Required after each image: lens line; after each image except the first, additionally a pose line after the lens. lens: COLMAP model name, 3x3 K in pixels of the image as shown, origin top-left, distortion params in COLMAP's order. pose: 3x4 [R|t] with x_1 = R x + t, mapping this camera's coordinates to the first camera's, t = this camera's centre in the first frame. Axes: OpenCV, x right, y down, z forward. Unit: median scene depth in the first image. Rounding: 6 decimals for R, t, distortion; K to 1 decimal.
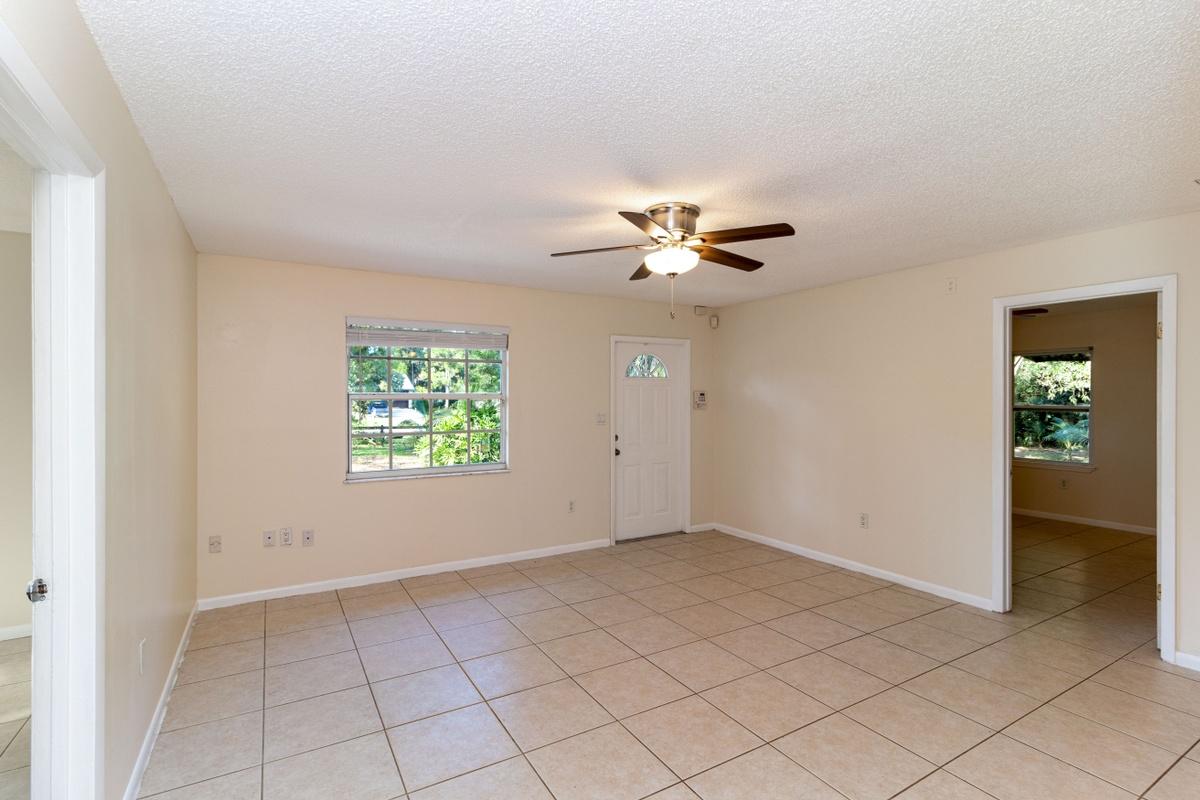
lens RADIAL K [[550.9, 0, 594.4], [0, 550.9, 404.9], [0, 0, 1]] dist [-0.000706, -0.000830]
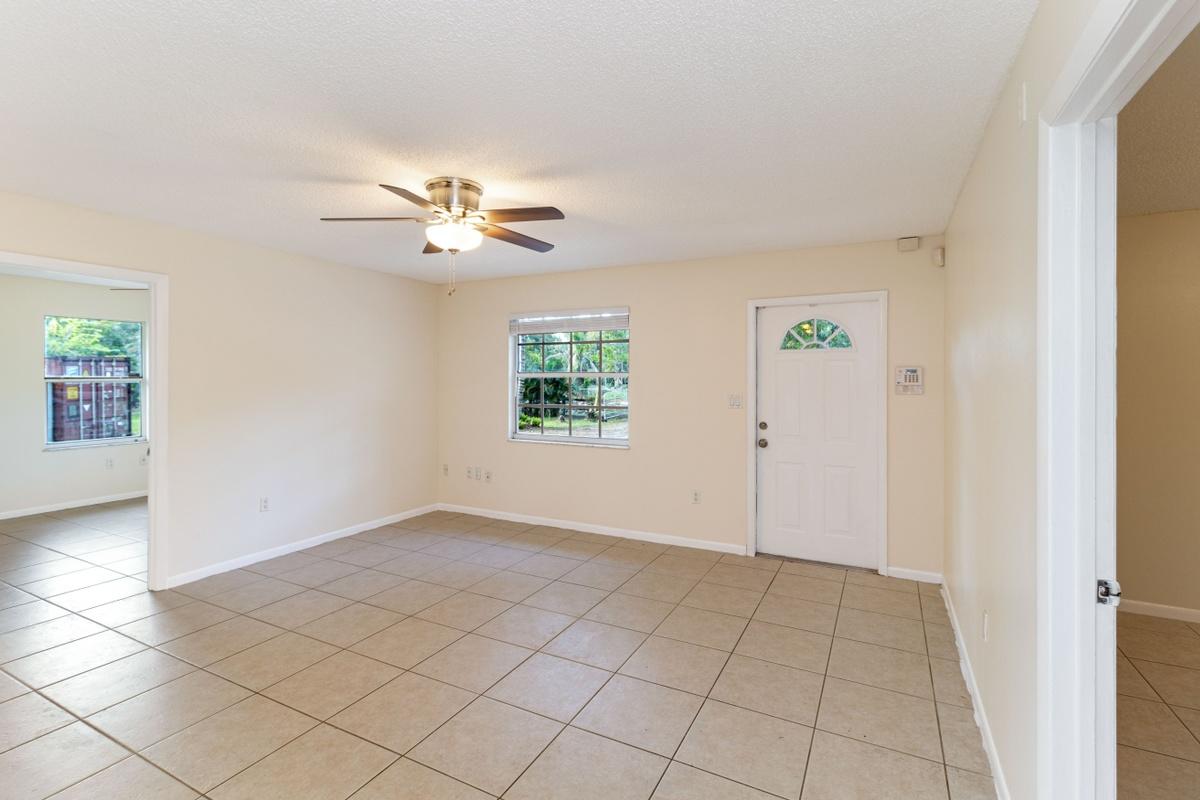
lens RADIAL K [[550.9, 0, 609.8], [0, 550.9, 373.2], [0, 0, 1]] dist [-0.000706, -0.000830]
pose [[0.540639, -0.004566, -0.841242, 0.650354], [-0.010532, 0.999870, -0.012195, -0.005461], [0.841189, 0.015453, 0.540521, 0.400361]]
